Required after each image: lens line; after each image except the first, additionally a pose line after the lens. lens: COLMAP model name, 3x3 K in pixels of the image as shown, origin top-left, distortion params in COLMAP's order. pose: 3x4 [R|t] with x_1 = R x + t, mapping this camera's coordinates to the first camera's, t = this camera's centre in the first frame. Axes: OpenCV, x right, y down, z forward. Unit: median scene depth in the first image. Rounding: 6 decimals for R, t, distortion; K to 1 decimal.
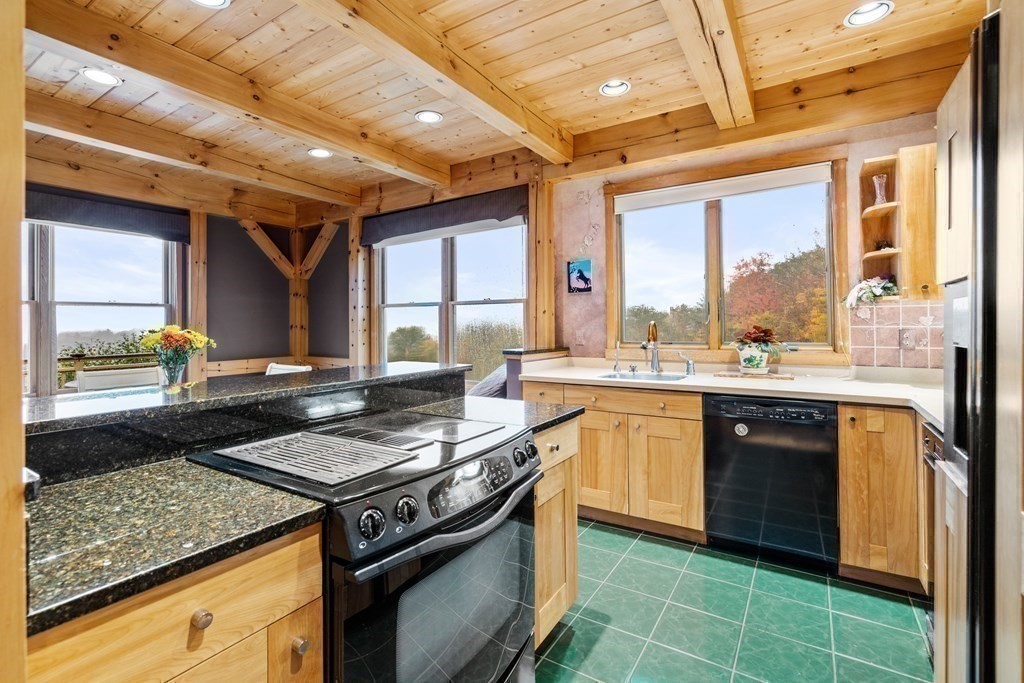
lens RADIAL K [[479.8, 0, 507.1], [0, 479.8, 321.6], [0, 0, 1]] dist [-0.000344, 0.001071]
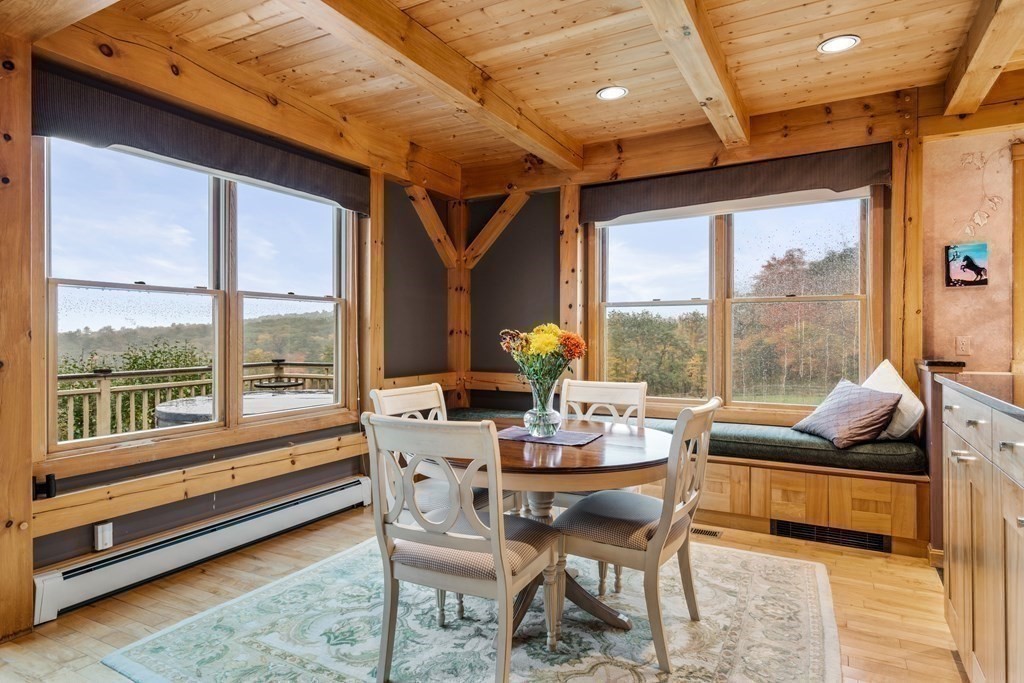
lens RADIAL K [[605.0, 0, 512.0], [0, 605.0, 341.5], [0, 0, 1]] dist [0.013691, 0.002690]
pose [[0.997427, 0.003990, 0.071576, -0.524627], [-0.005138, 0.999861, 0.015867, 0.012526], [-0.071503, -0.016194, 0.997309, 0.068295]]
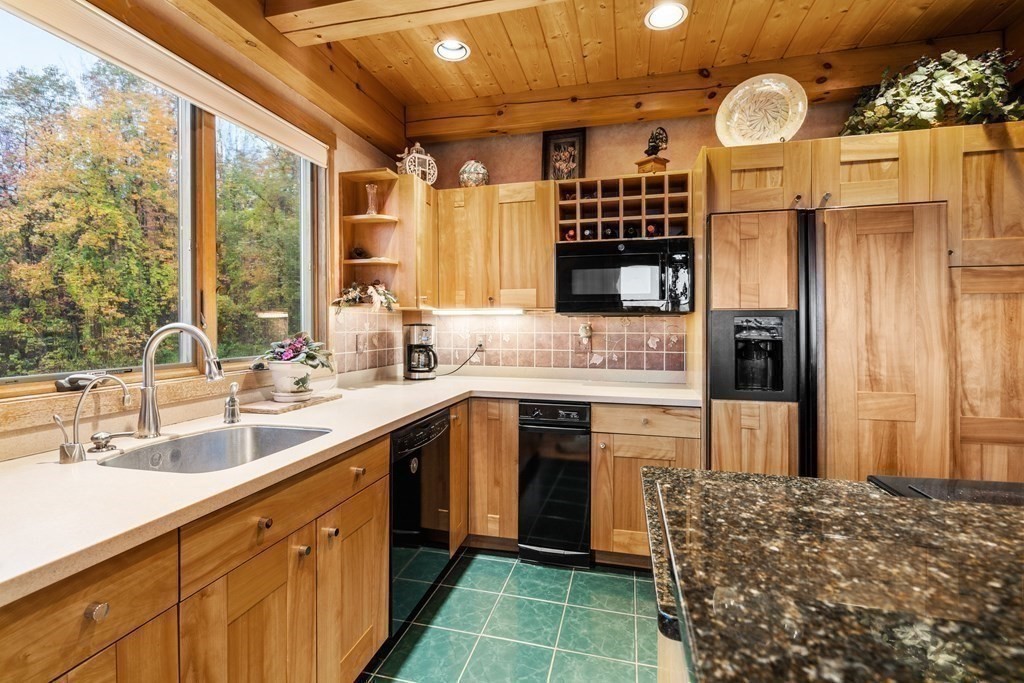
lens RADIAL K [[465.0, 0, 511.2], [0, 465.0, 322.7], [0, 0, 1]] dist [-0.003782, -0.000082]
pose [[-0.305336, 0.010205, 0.952190, -0.152406], [-0.003018, 0.999927, -0.011684, 0.000504], [-0.952240, -0.006441, -0.305283, 0.583227]]
